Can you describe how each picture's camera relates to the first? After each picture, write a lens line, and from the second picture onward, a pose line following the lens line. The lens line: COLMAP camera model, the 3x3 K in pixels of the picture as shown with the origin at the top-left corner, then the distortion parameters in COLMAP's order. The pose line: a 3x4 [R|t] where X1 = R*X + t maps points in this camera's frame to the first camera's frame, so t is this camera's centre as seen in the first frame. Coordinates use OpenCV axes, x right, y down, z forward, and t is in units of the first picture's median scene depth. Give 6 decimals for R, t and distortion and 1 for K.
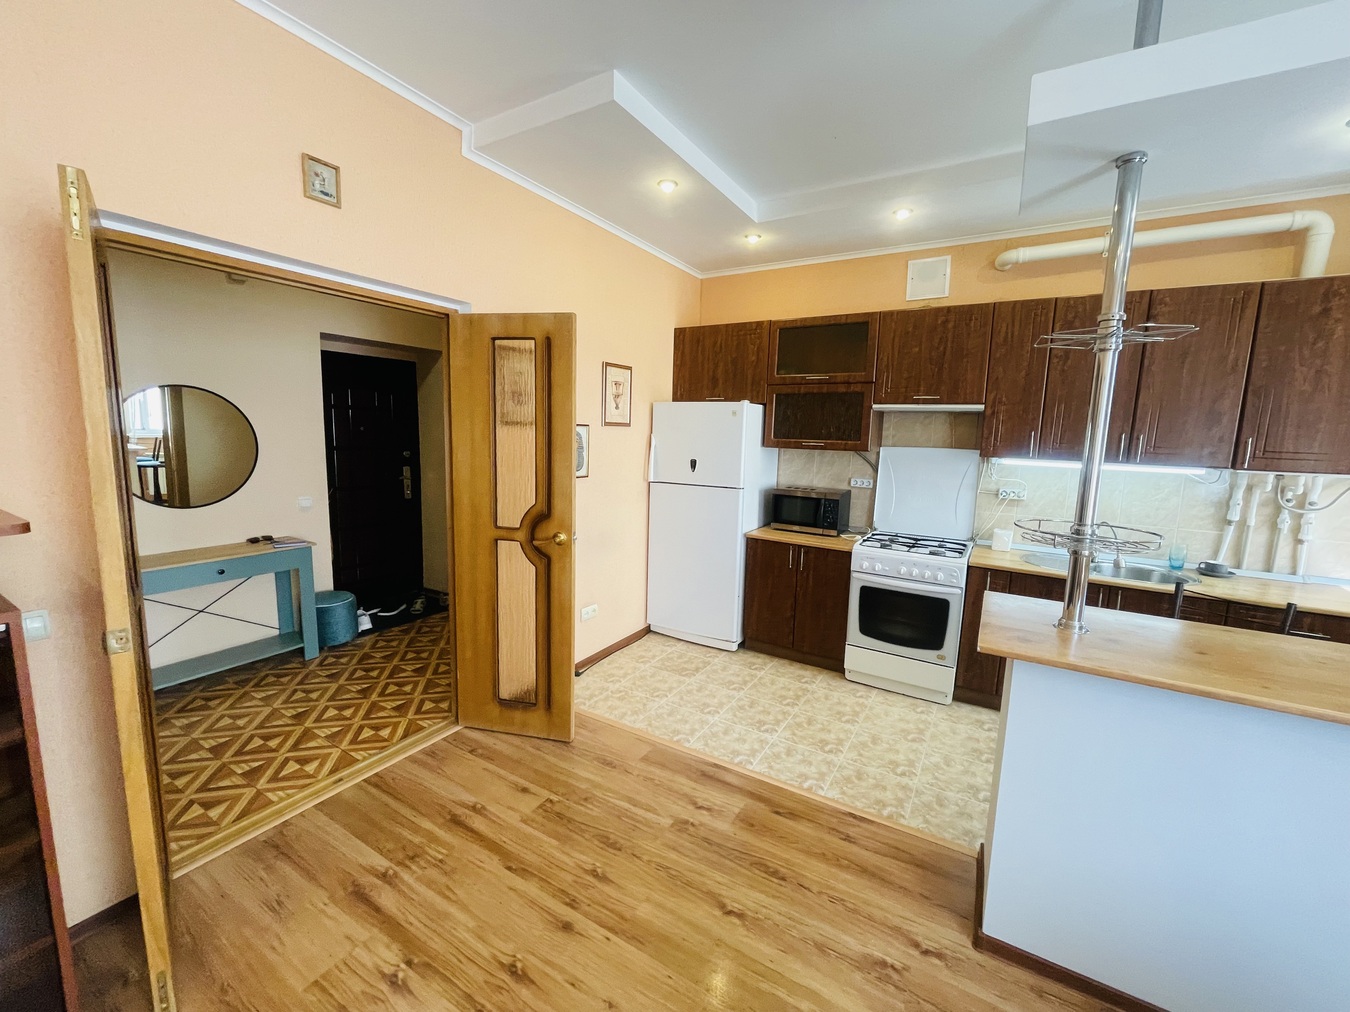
lens RADIAL K [[552.1, 0, 670.3], [0, 552.1, 503.5], [0, 0, 1]] dist [-0.001933, -0.000085]
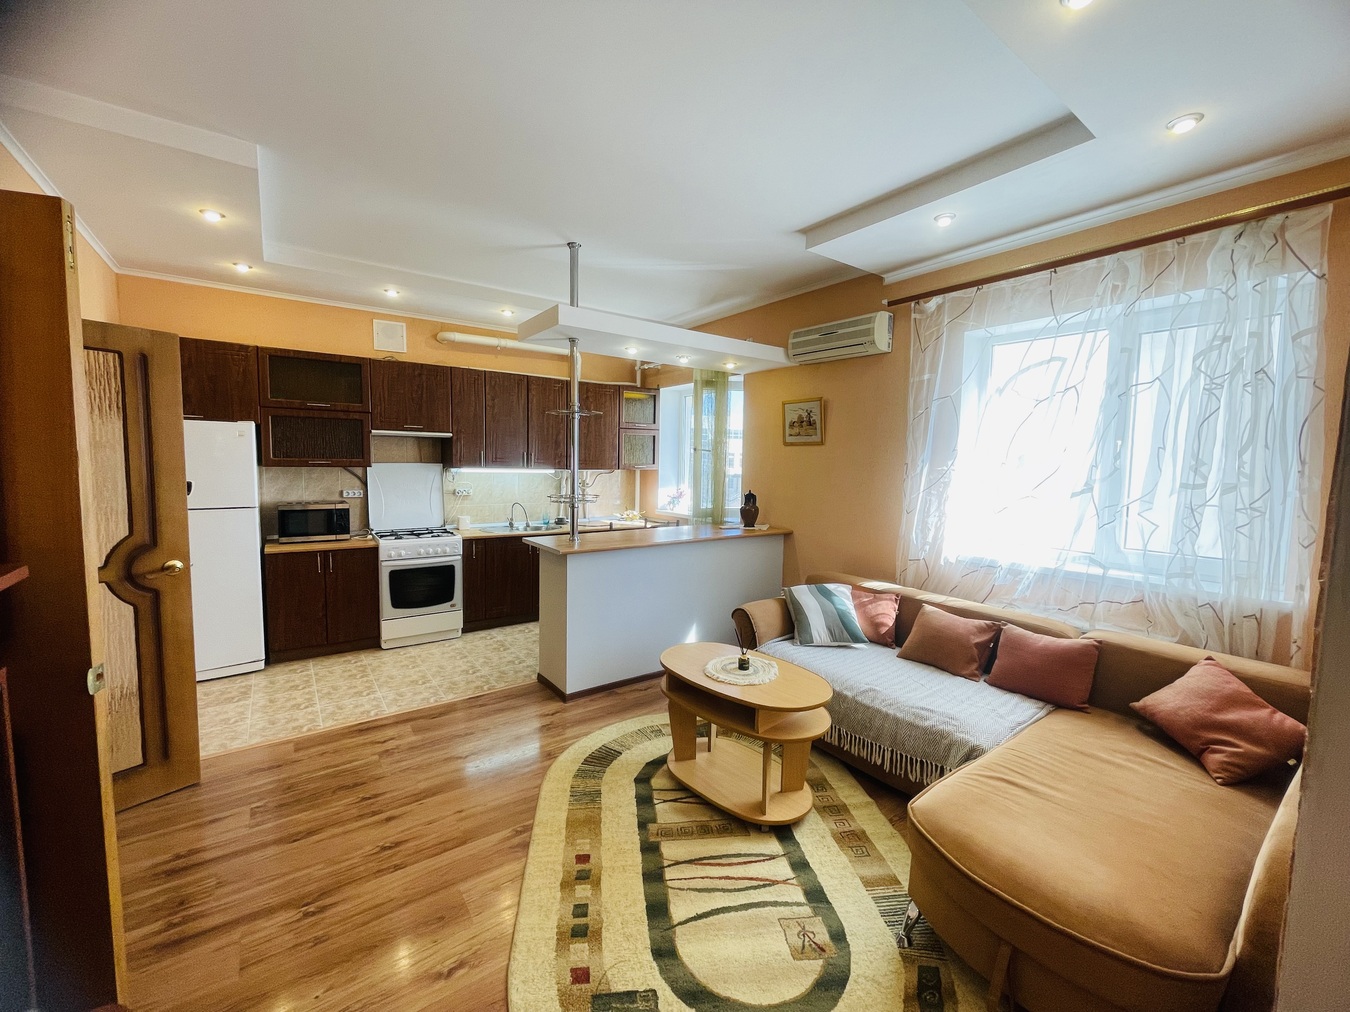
lens RADIAL K [[552.1, 0, 670.3], [0, 552.1, 503.5], [0, 0, 1]] dist [-0.001933, -0.000085]
pose [[0.393589, -0.091334, 0.914738, -0.619072], [0.115796, 0.992052, 0.049230, 0.006182], [-0.911964, 0.086546, 0.401037, -0.138049]]
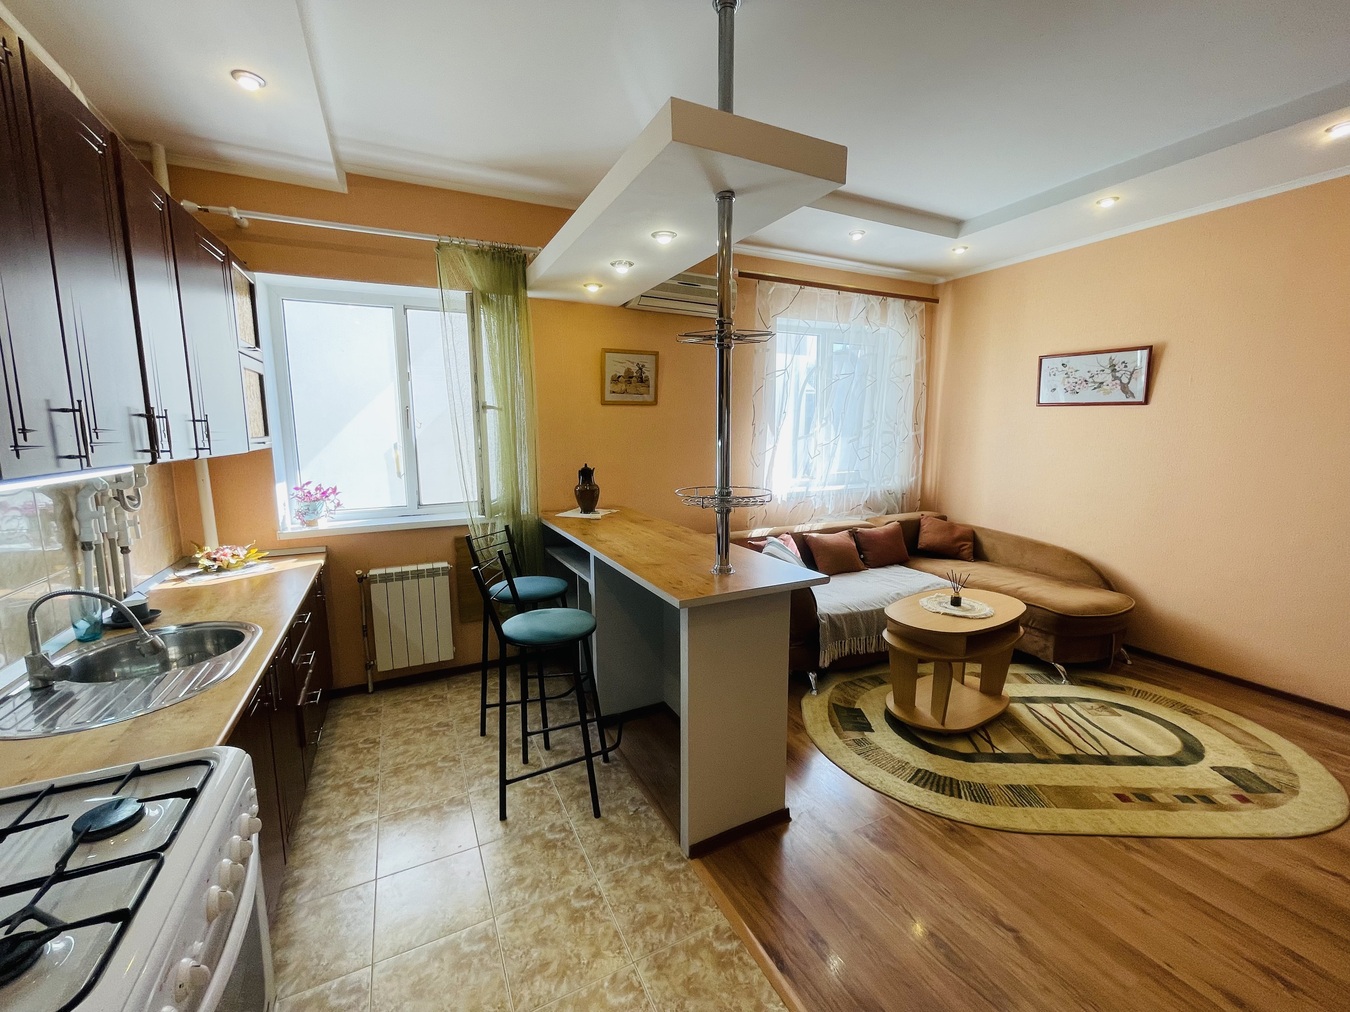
lens RADIAL K [[550.7, 0, 671.8], [0, 550.7, 504.7], [0, 0, 1]] dist [0.001939, -0.000489]
pose [[-0.846015, -0.096789, 0.524301, 0.103179], [0.055291, 0.962154, 0.266837, -0.142817], [-0.530285, 0.254737, -0.808645, 1.117817]]
